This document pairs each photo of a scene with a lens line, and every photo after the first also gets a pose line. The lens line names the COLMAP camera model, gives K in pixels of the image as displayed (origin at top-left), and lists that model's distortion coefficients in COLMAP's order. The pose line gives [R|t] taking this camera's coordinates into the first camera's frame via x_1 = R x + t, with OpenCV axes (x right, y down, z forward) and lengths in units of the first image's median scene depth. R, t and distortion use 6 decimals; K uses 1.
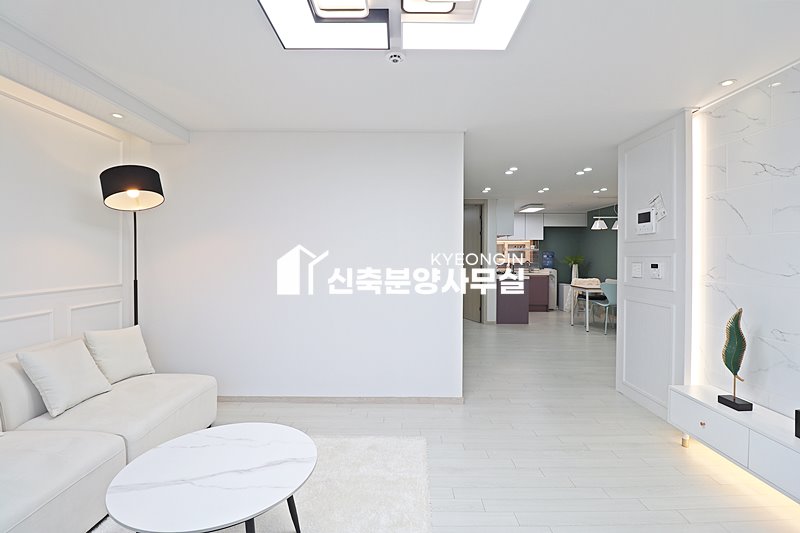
lens RADIAL K [[368.7, 0, 404.2], [0, 368.7, 256.4], [0, 0, 1]] dist [0.002280, -0.013509]
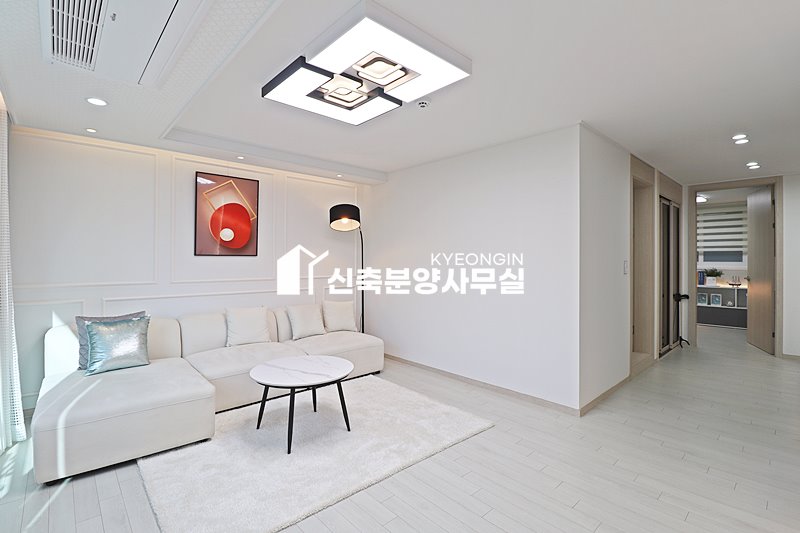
lens RADIAL K [[372.9, 0, 400.5], [0, 372.9, 255.5], [0, 0, 1]] dist [0.004123, -0.014005]
pose [[0.675311, -0.010247, -0.737462, 0.547790], [-0.001835, 0.999877, -0.015574, 0.010655], [0.737531, 0.011870, 0.675209, 0.034539]]
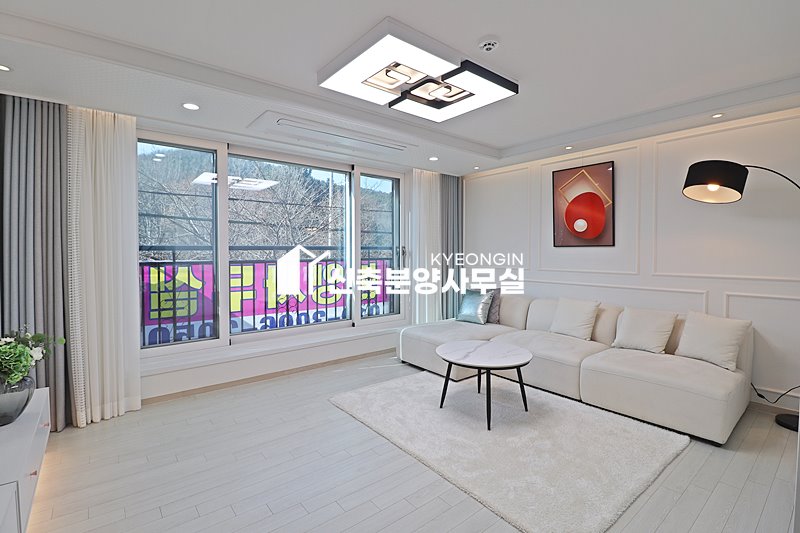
lens RADIAL K [[372.9, 0, 400.5], [0, 372.9, 255.5], [0, 0, 1]] dist [0.004123, -0.014005]
pose [[-0.773887, 0.005860, -0.633296, 0.496043], [-0.004378, 0.999884, 0.014602, 0.007714], [0.633308, 0.014072, -0.773772, 1.008638]]
